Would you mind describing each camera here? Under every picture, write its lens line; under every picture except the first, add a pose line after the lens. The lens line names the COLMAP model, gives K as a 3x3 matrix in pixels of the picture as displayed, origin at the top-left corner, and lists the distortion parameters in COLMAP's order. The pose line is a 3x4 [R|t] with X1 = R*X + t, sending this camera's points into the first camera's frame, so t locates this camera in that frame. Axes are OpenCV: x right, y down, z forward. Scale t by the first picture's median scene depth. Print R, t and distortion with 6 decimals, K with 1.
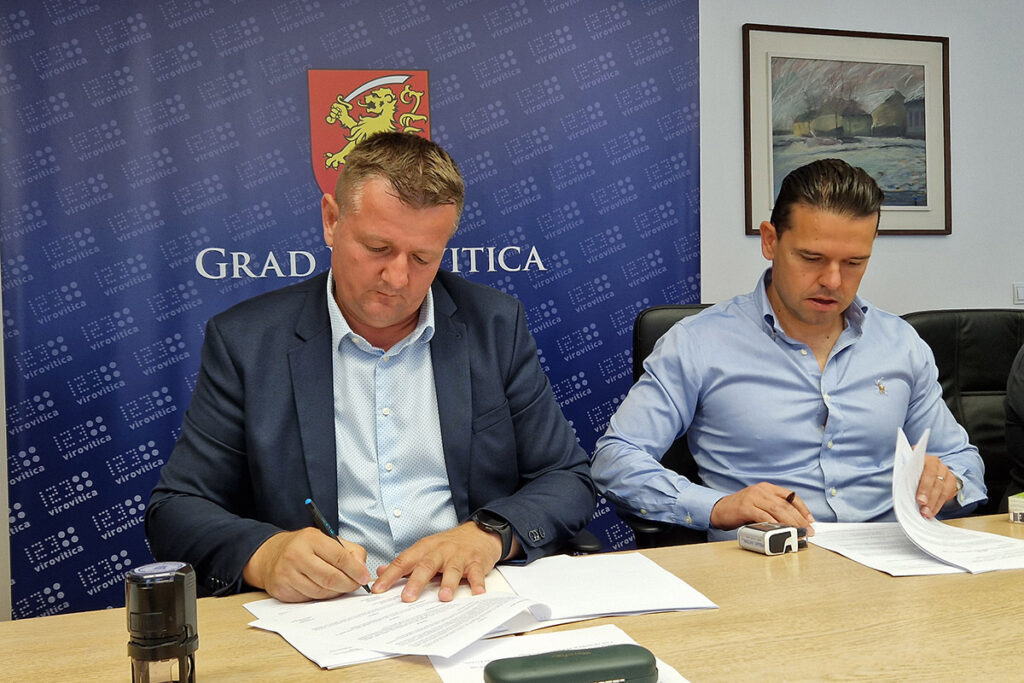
lens RADIAL K [[1004.8, 0, 508.9], [0, 1004.8, 341.6], [0, 0, 1]] dist [0.041572, 0.000000]
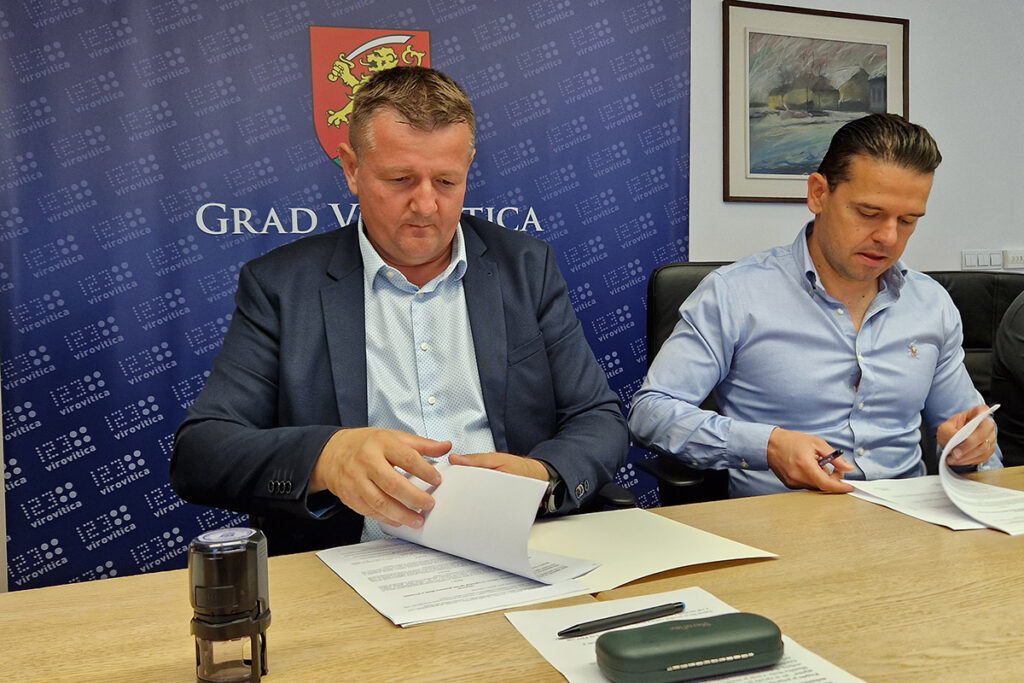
lens RADIAL K [[924.7, 0, 530.6], [0, 924.7, 324.8], [0, 0, 1]] dist [0.074842, -0.102618]
pose [[0.997217, 0.006198, 0.074299, -0.046246], [-0.007794, 0.999745, 0.021210, 0.005154], [-0.074149, -0.021730, 0.997010, 0.052121]]
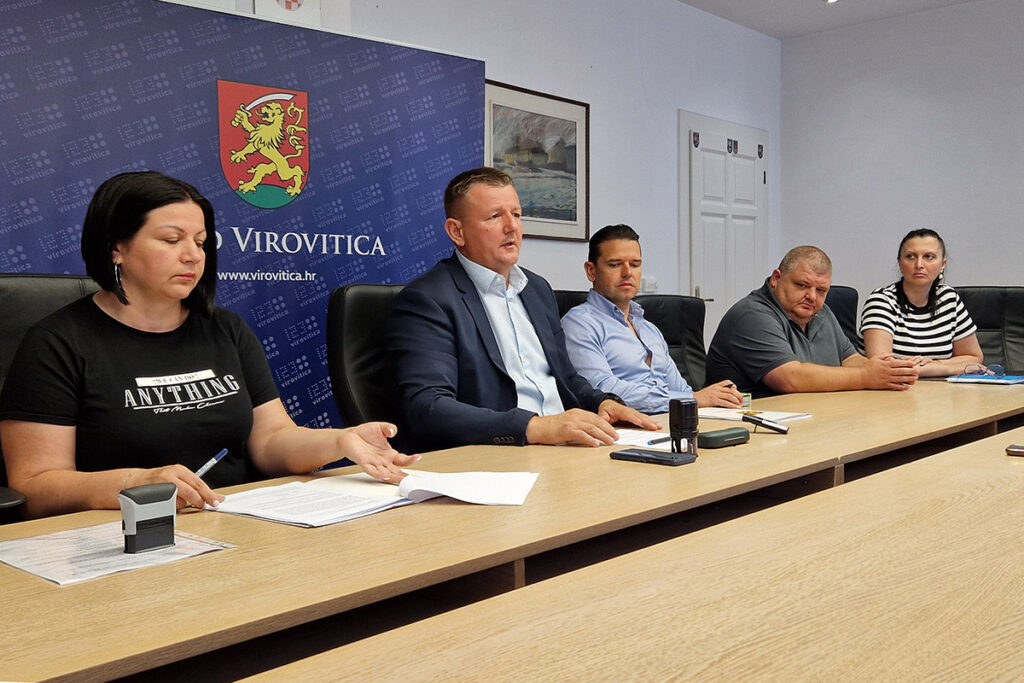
lens RADIAL K [[991.4, 0, 536.1], [0, 991.4, 351.7], [0, 0, 1]] dist [0.049524, 0.000000]
pose [[0.851019, -0.002487, 0.525129, -0.488073], [-0.013984, 0.999527, 0.027397, 0.017671], [-0.524949, -0.030659, 0.850581, -0.222463]]
